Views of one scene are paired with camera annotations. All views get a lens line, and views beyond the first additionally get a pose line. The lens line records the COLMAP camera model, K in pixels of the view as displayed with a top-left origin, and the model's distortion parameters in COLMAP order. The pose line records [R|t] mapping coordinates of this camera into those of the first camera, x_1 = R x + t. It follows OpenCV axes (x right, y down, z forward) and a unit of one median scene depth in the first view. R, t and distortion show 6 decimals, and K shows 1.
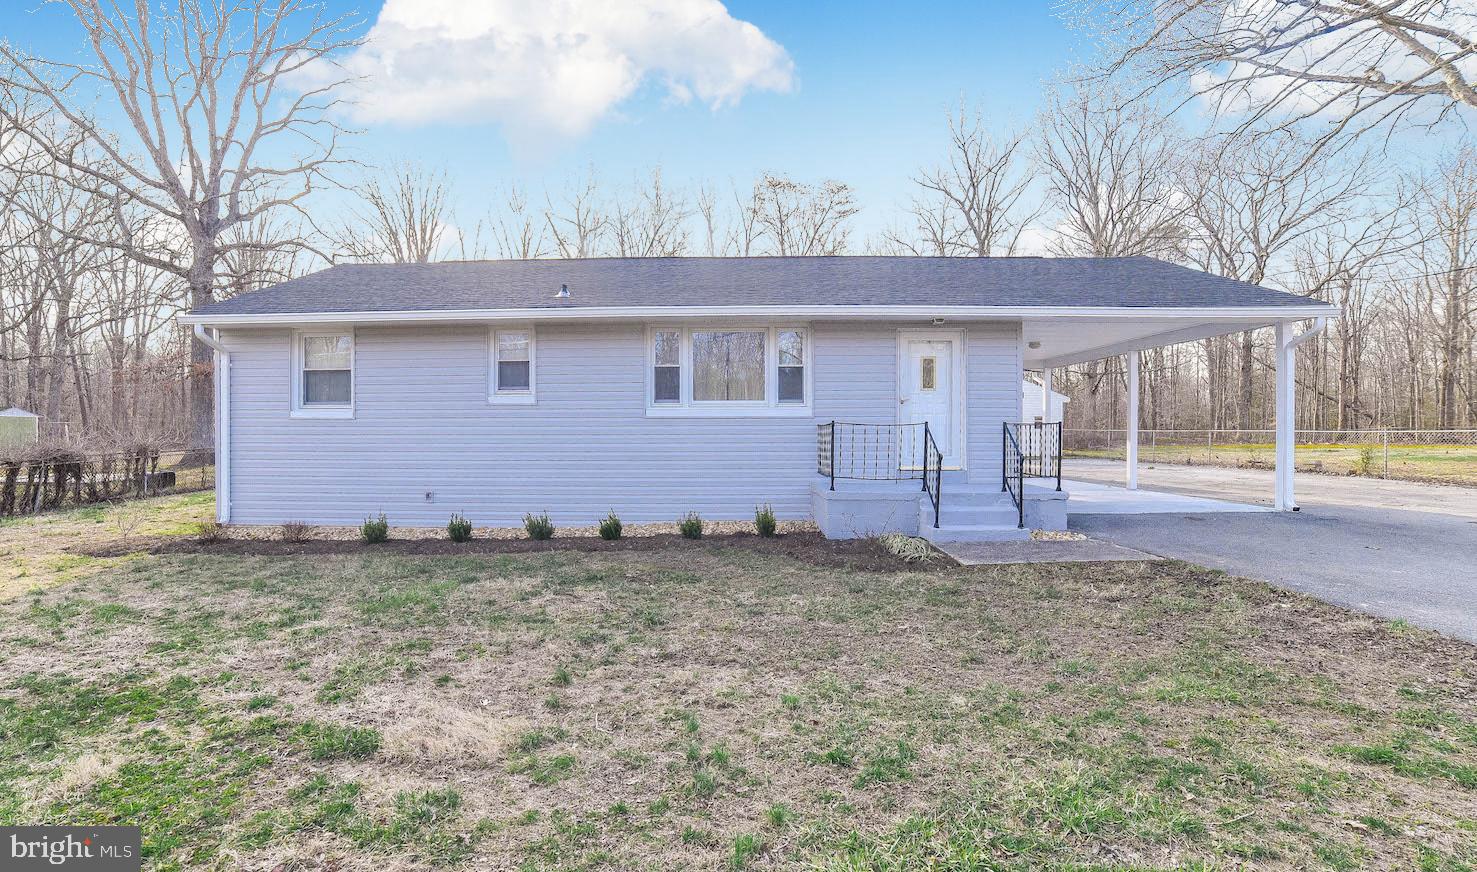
lens RADIAL K [[689.2, 0, 714.6], [0, 689.2, 429.0], [0, 0, 1]] dist [-0.070520, 0.037017]
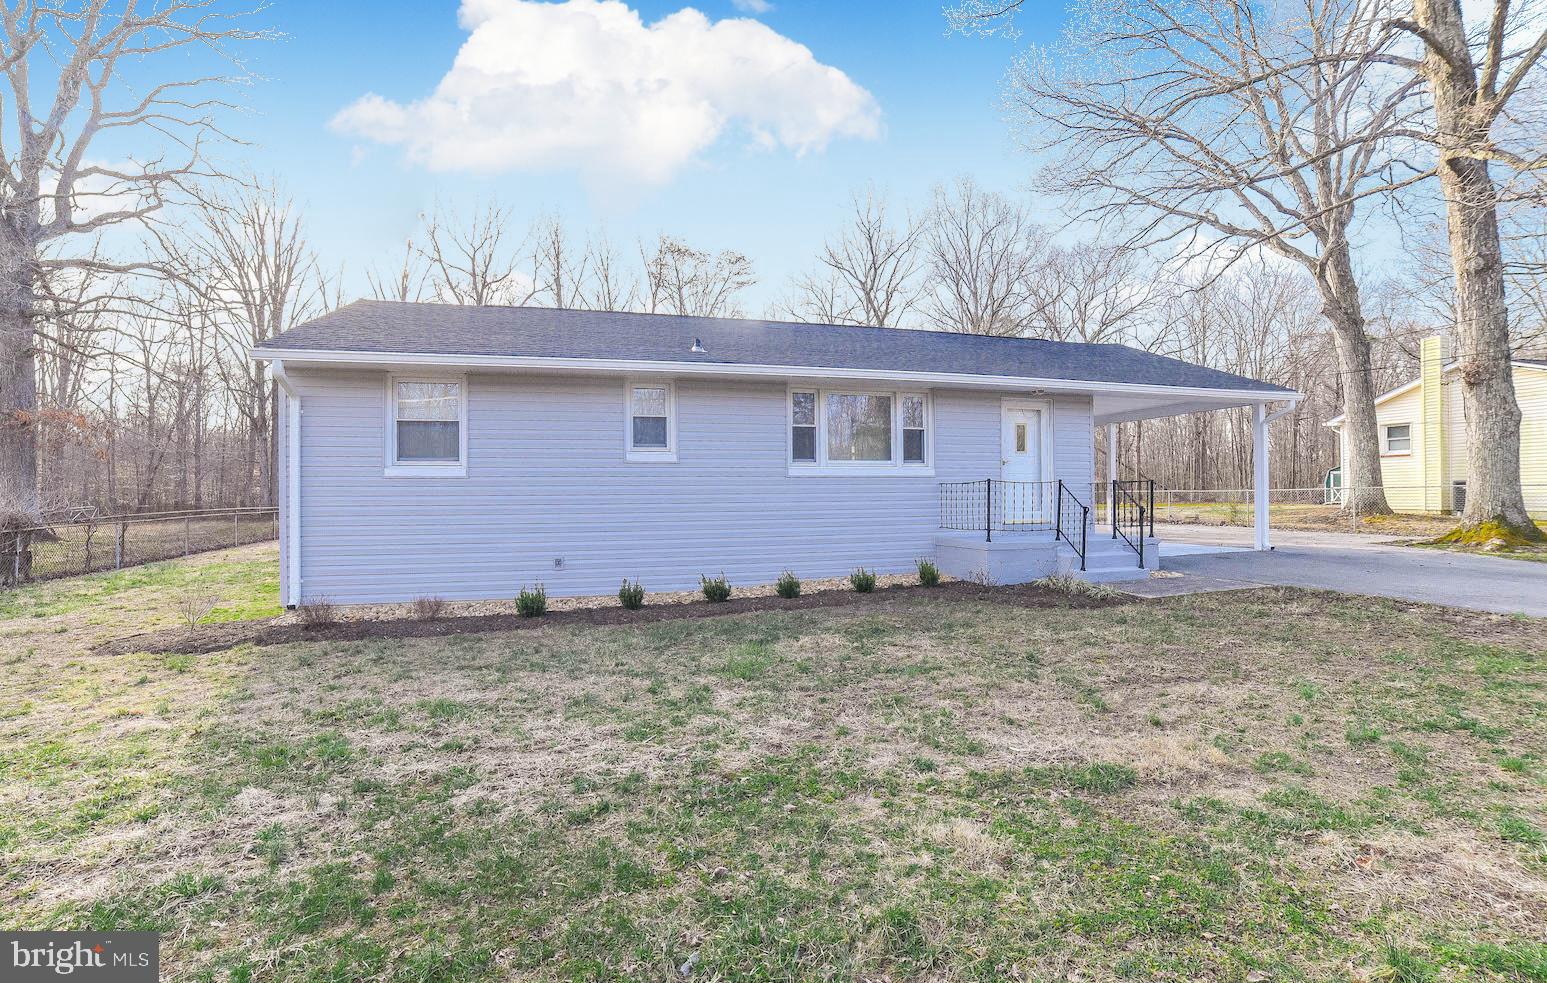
lens RADIAL K [[684.1, 0, 773.5], [0, 684.1, 491.5], [0, 0, 1]] dist [-0.067311, 0.030247]
pose [[0.955406, -0.004740, 0.295257, -0.410767], [0.006484, 0.999967, -0.004927, 0.009817], [-0.295224, 0.006622, 0.955405, 0.051244]]
